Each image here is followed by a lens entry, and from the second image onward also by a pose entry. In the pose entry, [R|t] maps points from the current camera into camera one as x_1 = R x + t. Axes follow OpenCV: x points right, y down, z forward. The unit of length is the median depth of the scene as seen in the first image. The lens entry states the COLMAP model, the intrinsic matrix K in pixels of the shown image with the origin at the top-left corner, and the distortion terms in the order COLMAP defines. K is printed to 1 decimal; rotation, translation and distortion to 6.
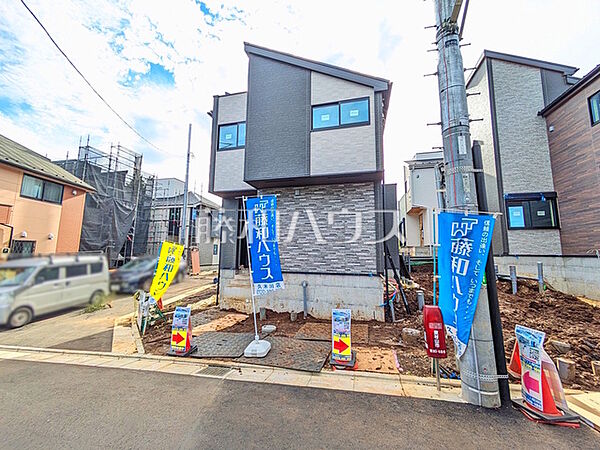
lens RADIAL K [[241.0, 0, 301.8], [0, 241.0, 224.5], [0, 0, 1]] dist [0.003245, 0.000465]
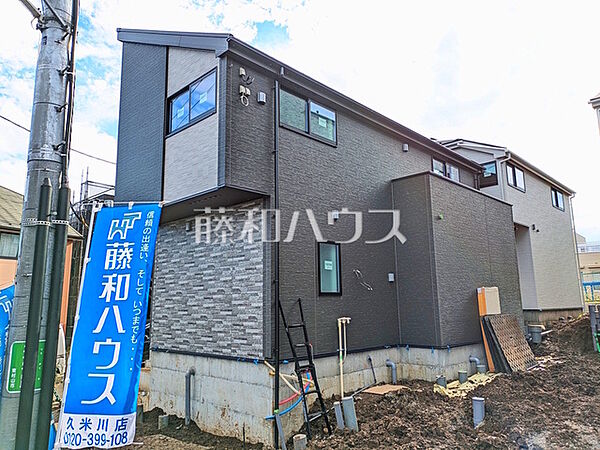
lens RADIAL K [[437.9, 0, 297.6], [0, 437.9, 224.8], [0, 0, 1]] dist [0.048575, -0.001491]
pose [[0.868472, -0.110776, -0.483203, 0.873858], [0.081667, 0.993367, -0.080953, -0.019658], [0.488965, 0.030844, 0.871758, 0.118677]]
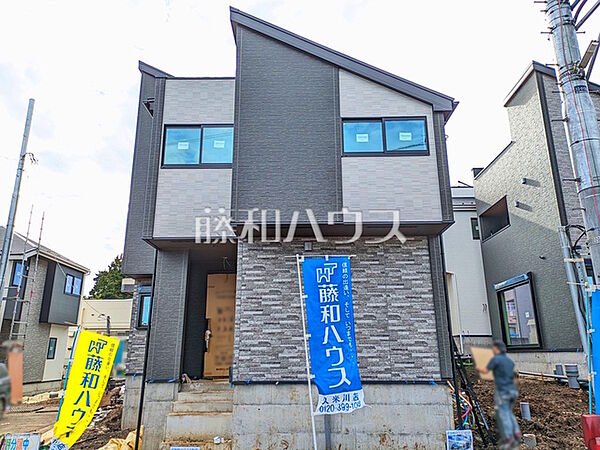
lens RADIAL K [[447.7, 0, 302.3], [0, 447.7, 226.6], [0, 0, 1]] dist [0.053899, -0.034116]
pose [[0.969658, 0.051028, 0.239082, -0.334253], [-0.013248, 0.987504, -0.157035, -0.003253], [-0.244108, 0.149103, 0.958217, -0.109100]]
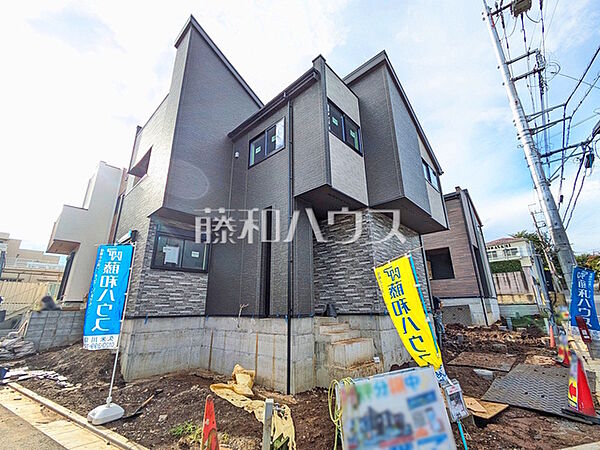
lens RADIAL K [[258.1, 0, 302.3], [0, 258.1, 223.2], [0, 0, 1]] dist [0.002439, 0.001061]
pose [[0.461353, 0.257787, 0.848940, -1.129447], [-0.084587, 0.965279, -0.247146, 0.154957], [-0.883175, 0.042212, 0.467139, 0.897344]]
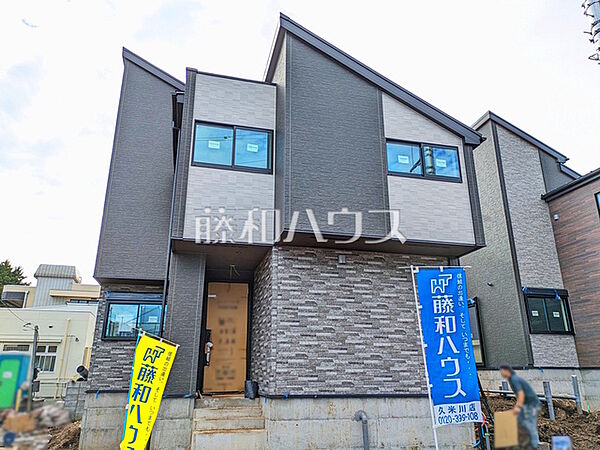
lens RADIAL K [[447.7, 0, 302.3], [0, 447.7, 226.6], [0, 0, 1]] dist [0.053899, -0.034116]
pose [[0.873243, 0.141740, 0.466216, -0.709572], [-0.048136, 0.977173, -0.206922, 0.030320], [-0.484902, 0.158252, 0.860131, 0.049074]]
